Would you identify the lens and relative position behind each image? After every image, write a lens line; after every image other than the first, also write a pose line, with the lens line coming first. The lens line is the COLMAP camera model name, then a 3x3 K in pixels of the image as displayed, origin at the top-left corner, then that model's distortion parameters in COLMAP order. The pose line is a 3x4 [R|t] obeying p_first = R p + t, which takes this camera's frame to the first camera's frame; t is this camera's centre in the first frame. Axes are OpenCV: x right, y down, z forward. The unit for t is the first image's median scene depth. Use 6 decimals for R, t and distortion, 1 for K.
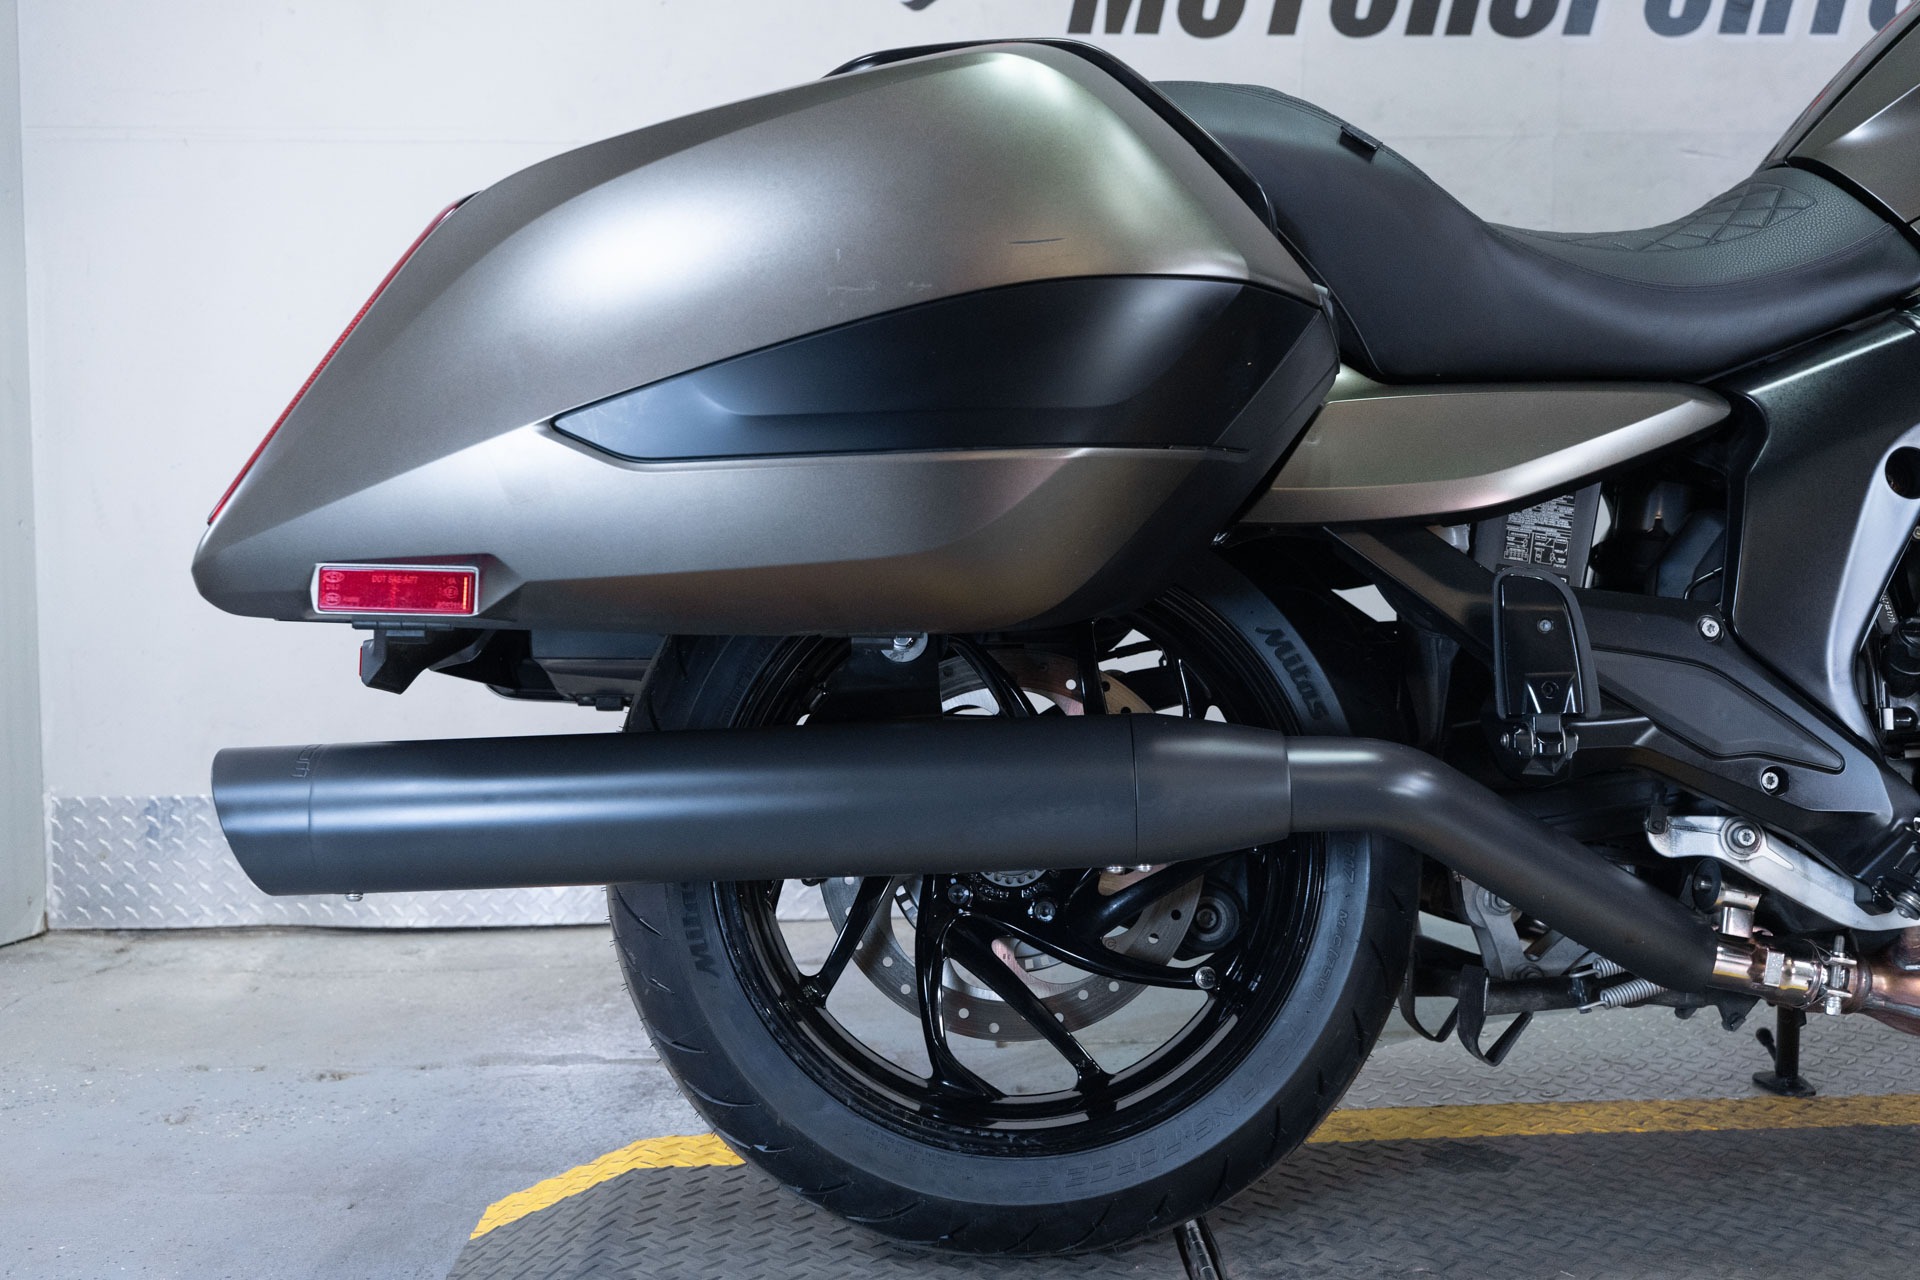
lens RADIAL K [[1946.7, 0, 968.8], [0, 1946.7, 625.2], [0, 0, 1]] dist [0.014529, 0.000000]
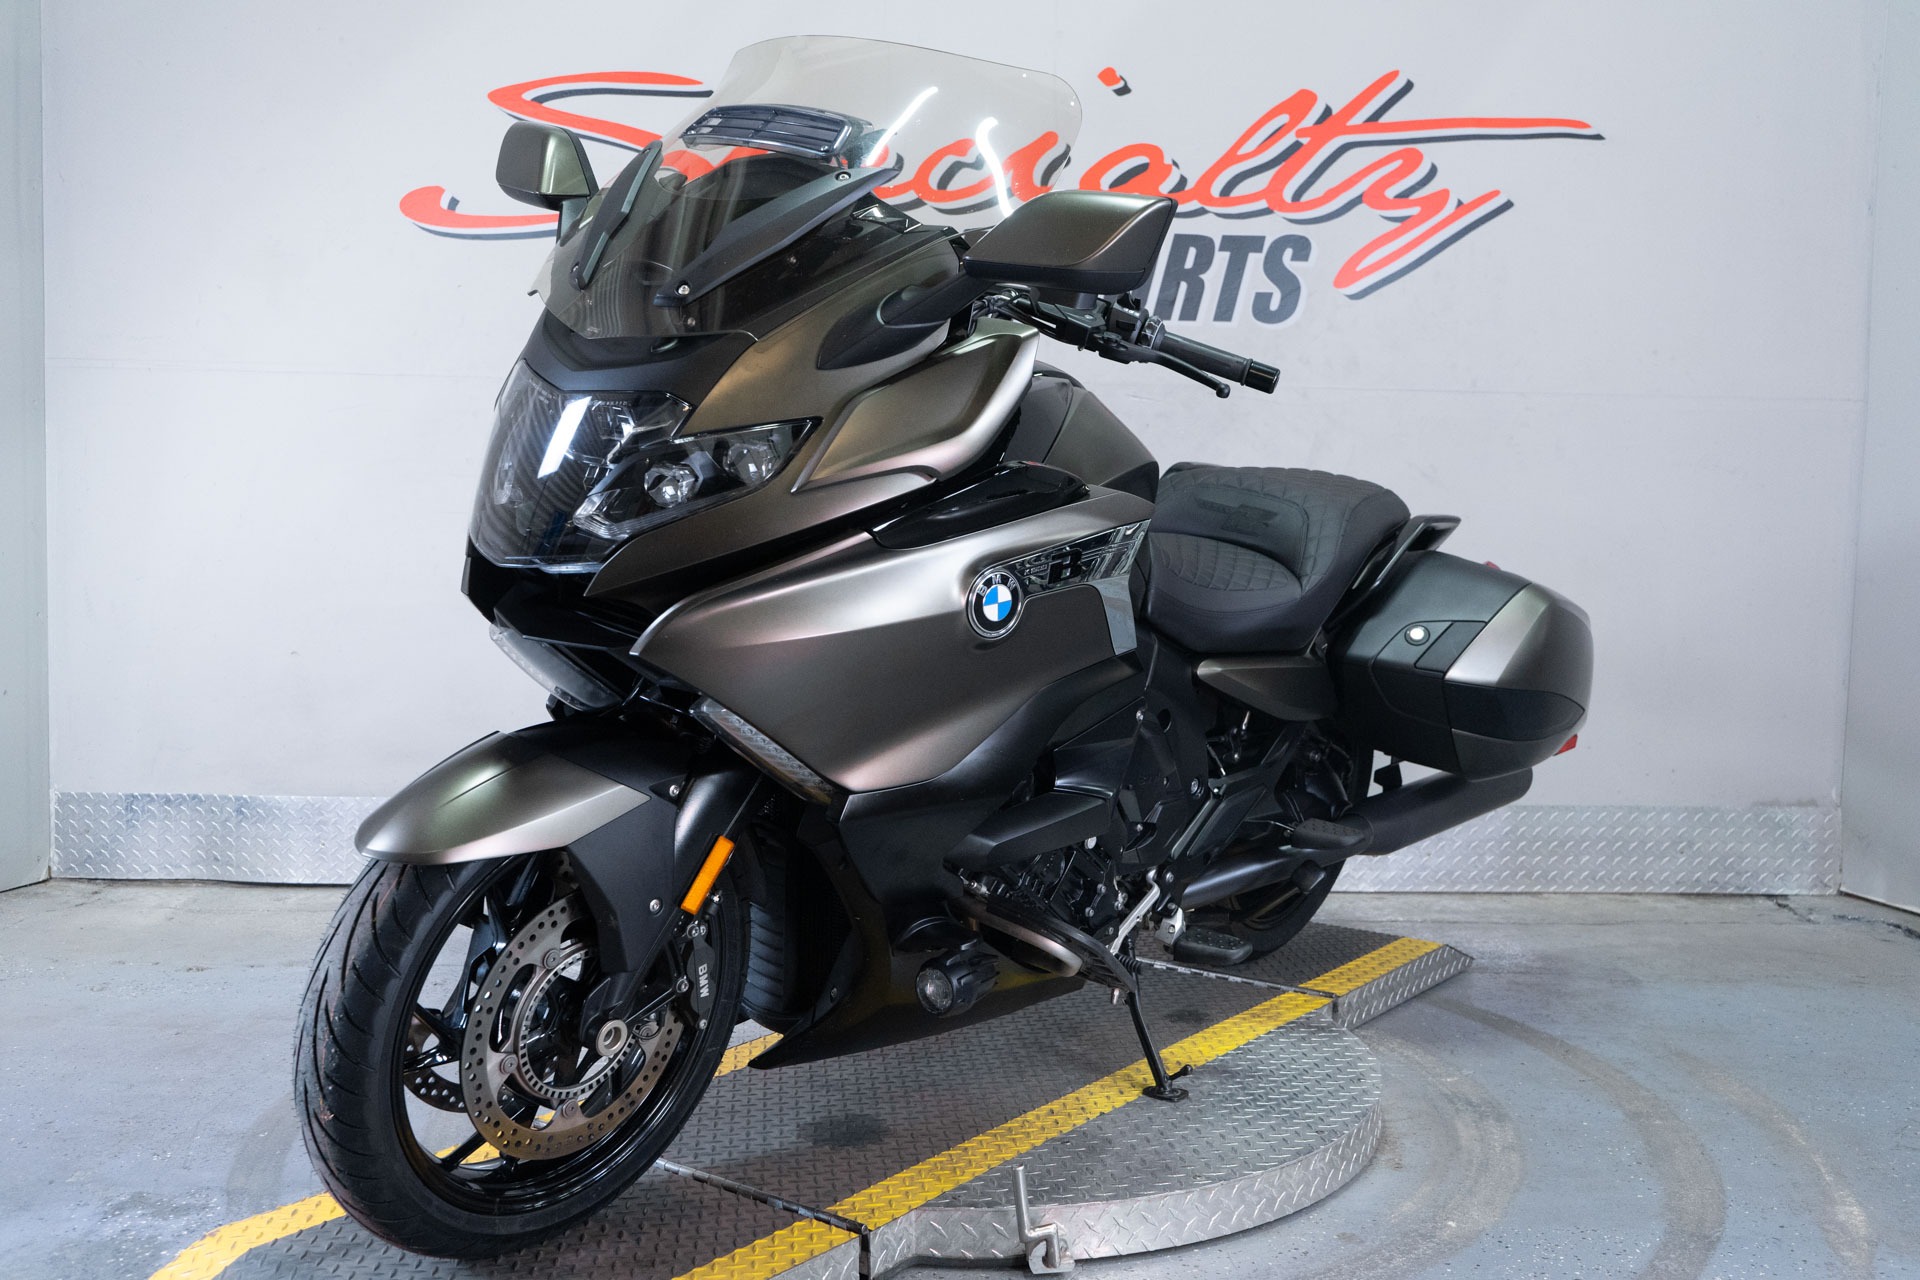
lens RADIAL K [[1870.3, 0, 976.1], [0, 1870.3, 625.5], [0, 0, 1]] dist [0.012802, 0.000000]
pose [[0.999198, 0.026112, -0.030345, 0.377750], [-0.026001, 0.999654, 0.004046, -0.086081], [0.030440, -0.003254, 0.999531, -0.578579]]
